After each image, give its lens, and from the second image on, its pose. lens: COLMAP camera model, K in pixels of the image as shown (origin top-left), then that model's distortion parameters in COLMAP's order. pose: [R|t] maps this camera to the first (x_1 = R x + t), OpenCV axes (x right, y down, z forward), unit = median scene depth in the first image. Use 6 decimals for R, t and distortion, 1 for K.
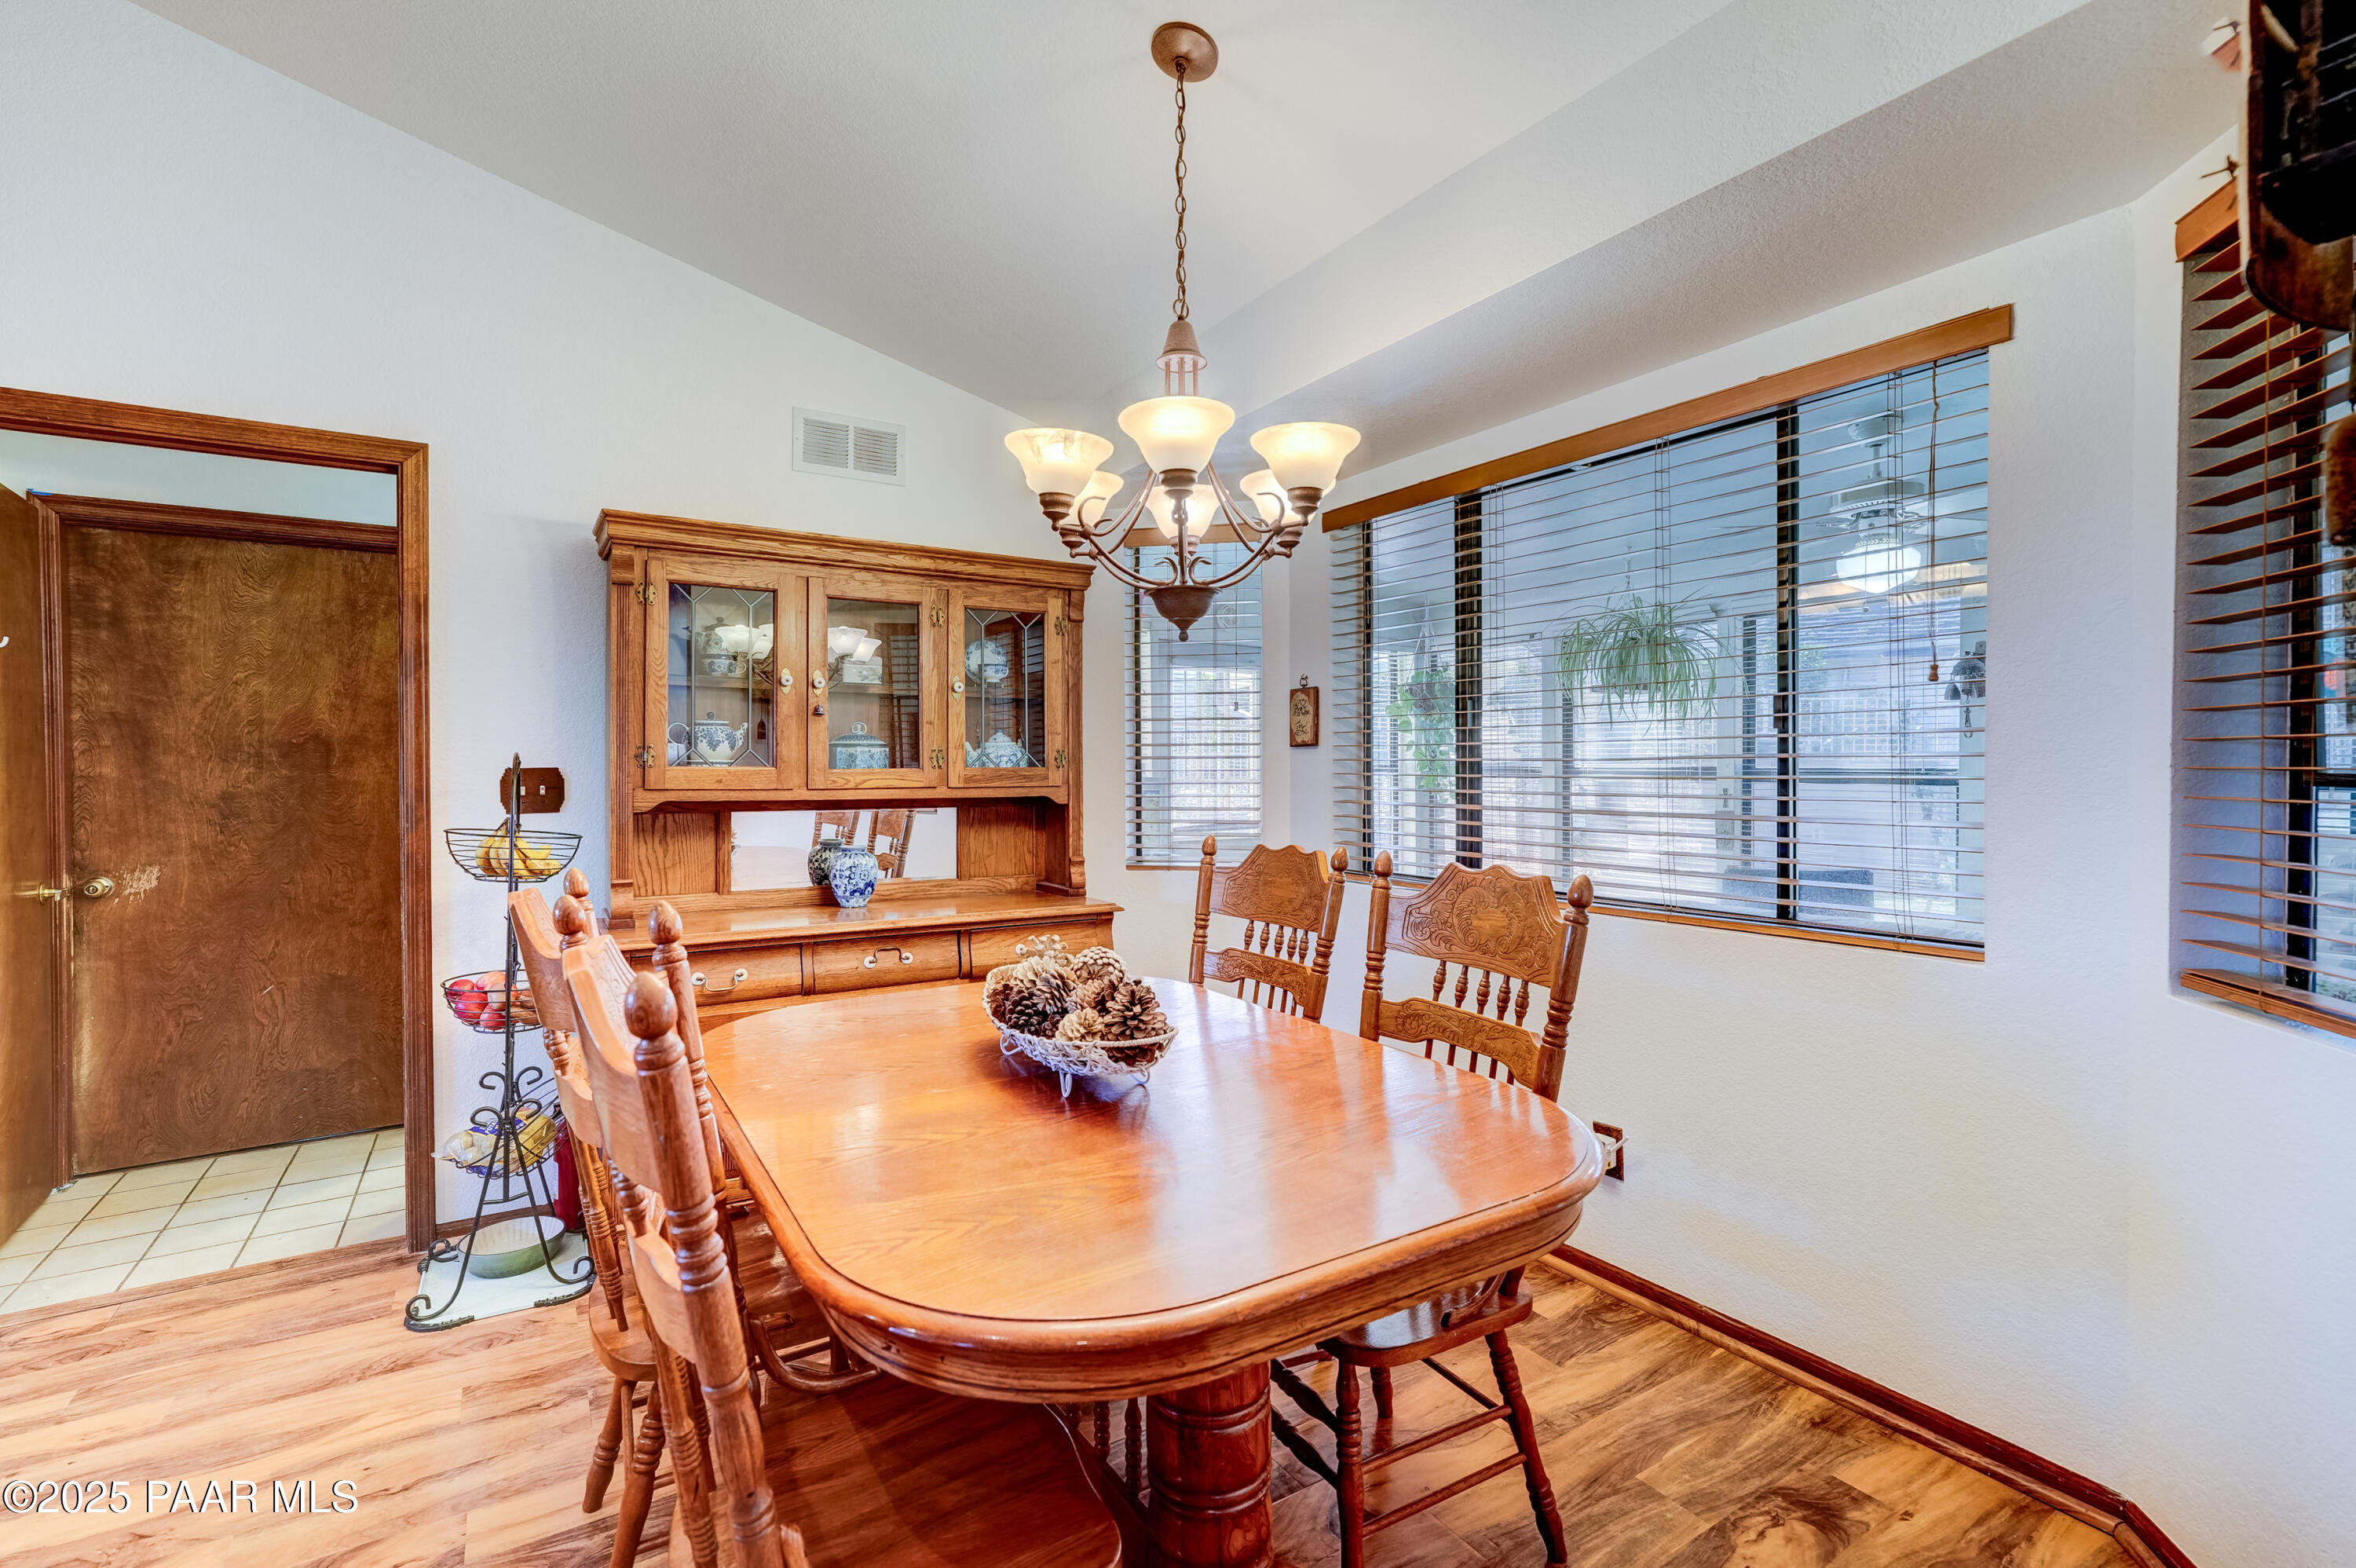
lens RADIAL K [[1123.7, 0, 1184.8], [0, 1123.7, 770.1], [0, 0, 1]] dist [0.020861, -0.000556]
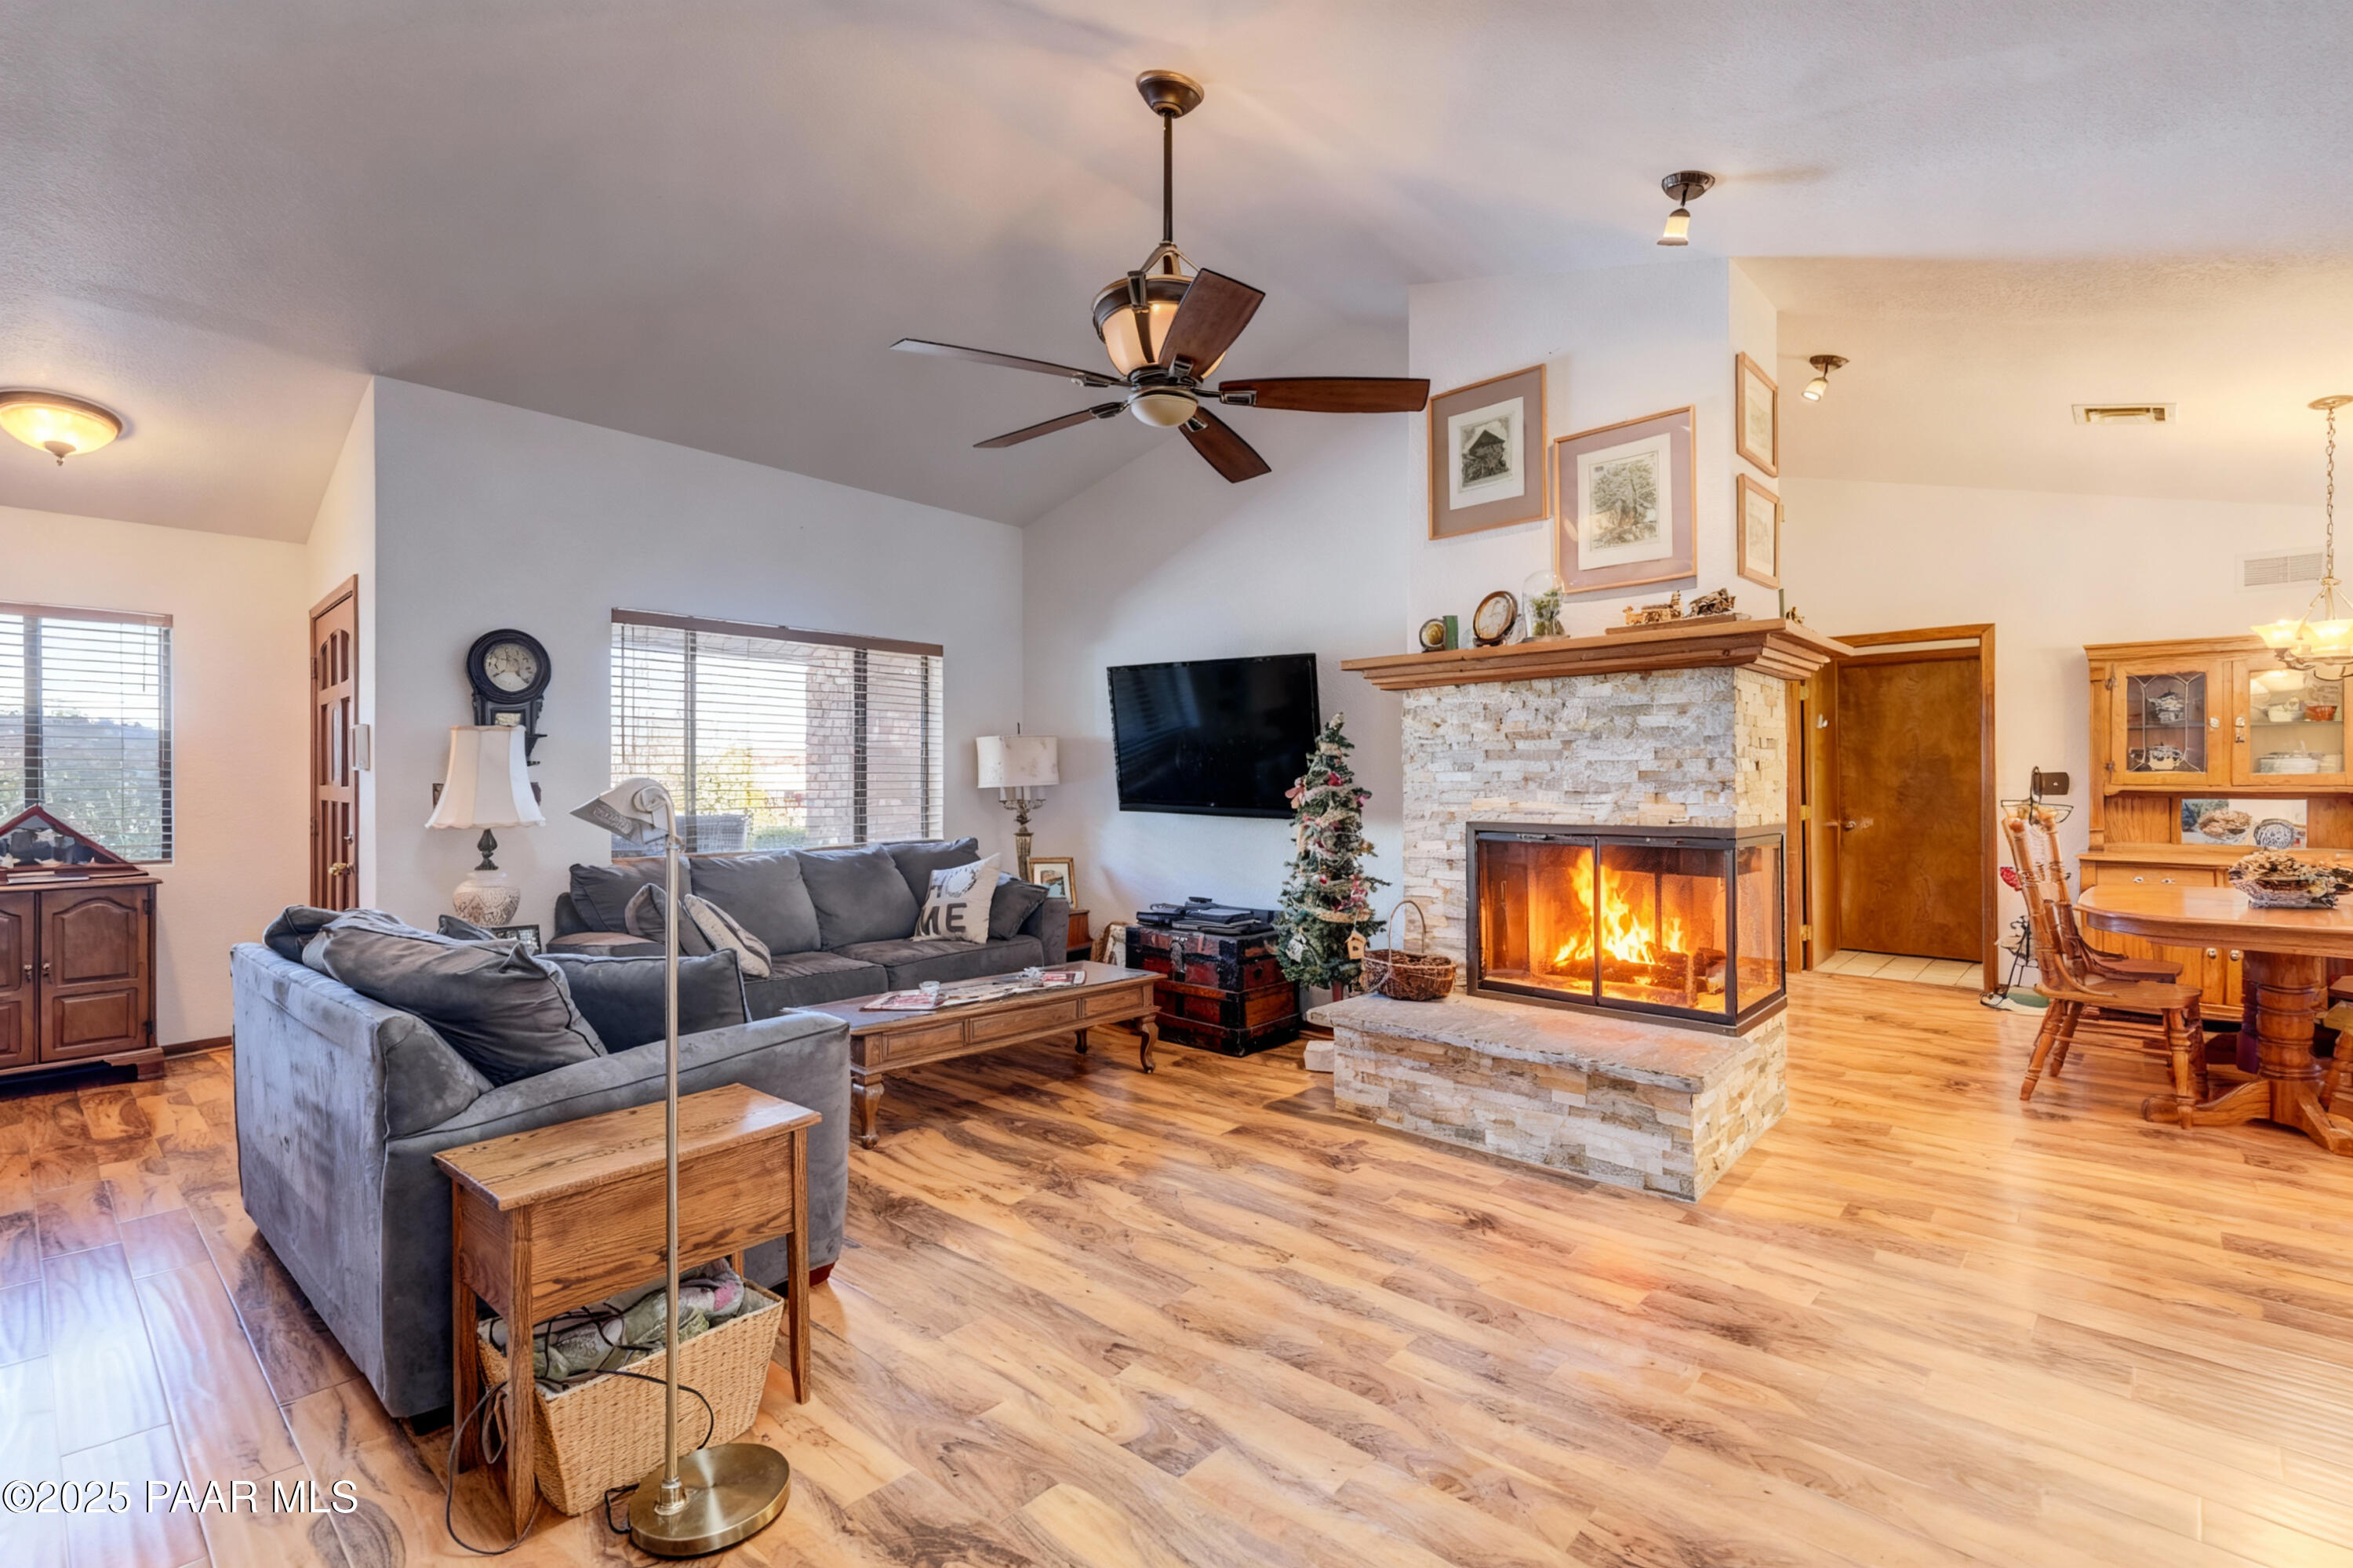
lens RADIAL K [[1071.4, 0, 1164.6], [0, 1071.4, 766.2], [0, 0, 1]] dist [0.020446, -0.000005]
pose [[0.297234, -0.001760, -0.954803, 0.710952], [-0.007657, 0.999962, -0.004227, 0.005848], [0.954774, 0.008567, 0.297209, -0.958599]]
